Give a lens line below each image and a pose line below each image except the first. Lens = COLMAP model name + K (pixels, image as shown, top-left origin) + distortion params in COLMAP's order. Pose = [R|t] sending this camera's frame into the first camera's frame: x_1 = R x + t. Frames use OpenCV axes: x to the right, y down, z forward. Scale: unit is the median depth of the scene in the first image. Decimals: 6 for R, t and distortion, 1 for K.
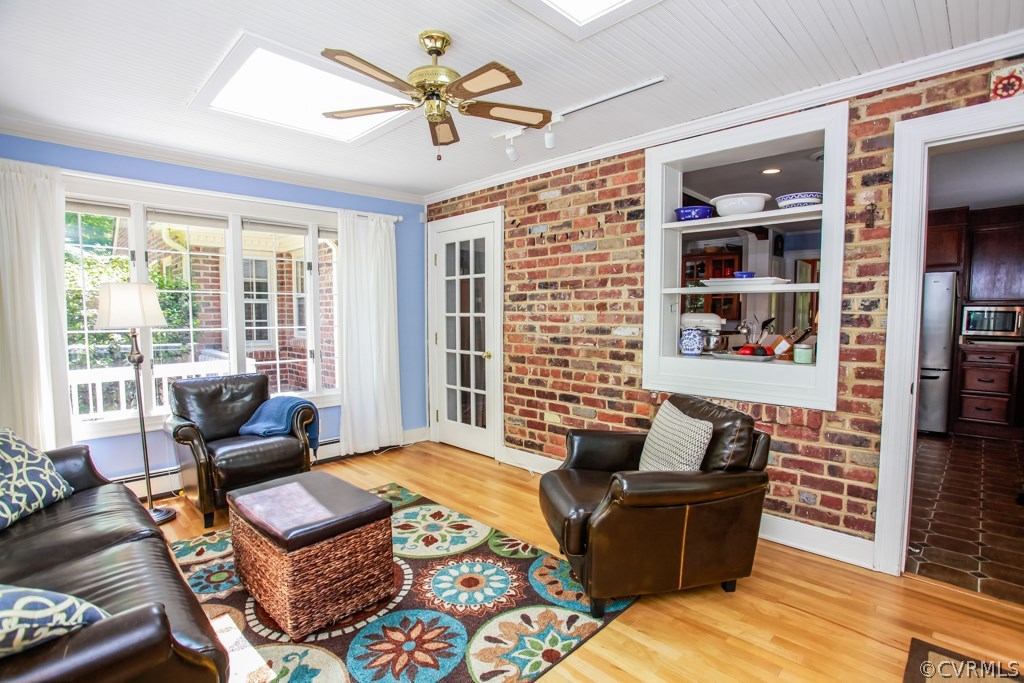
lens RADIAL K [[503.2, 0, 519.2], [0, 503.2, 353.1], [0, 0, 1]] dist [-0.062944, 0.025451]
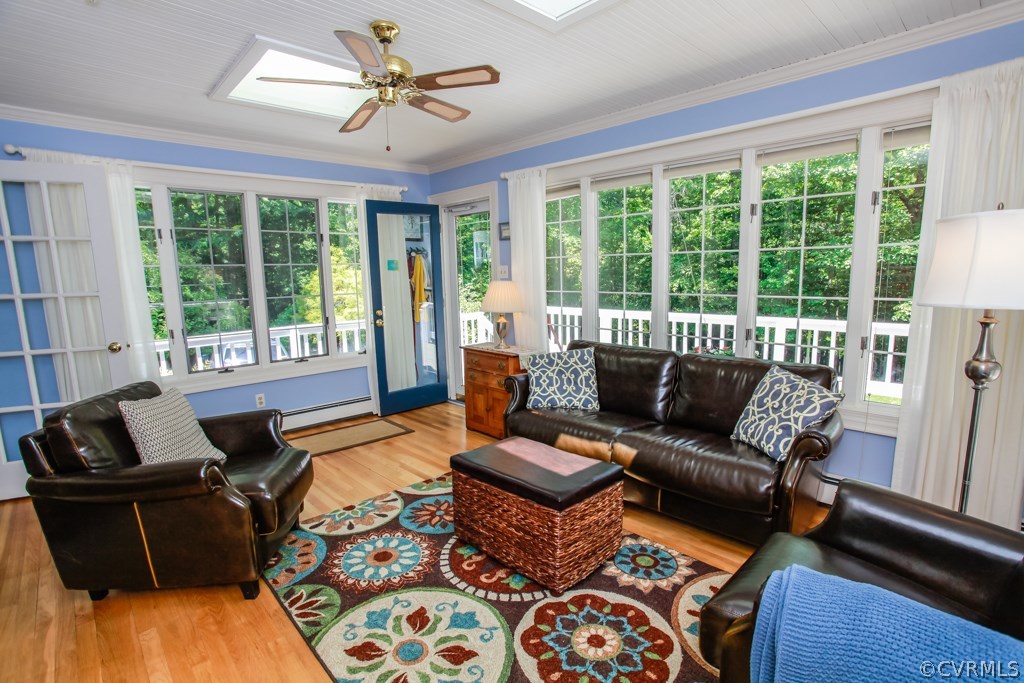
lens RADIAL K [[503.2, 0, 519.2], [0, 503.2, 353.1], [0, 0, 1]] dist [-0.062944, 0.025451]
pose [[-0.999306, 0.021036, 0.030734, -0.389709], [0.027580, 0.972538, 0.231103, -0.154905], [-0.025028, 0.231791, -0.972444, 1.765018]]
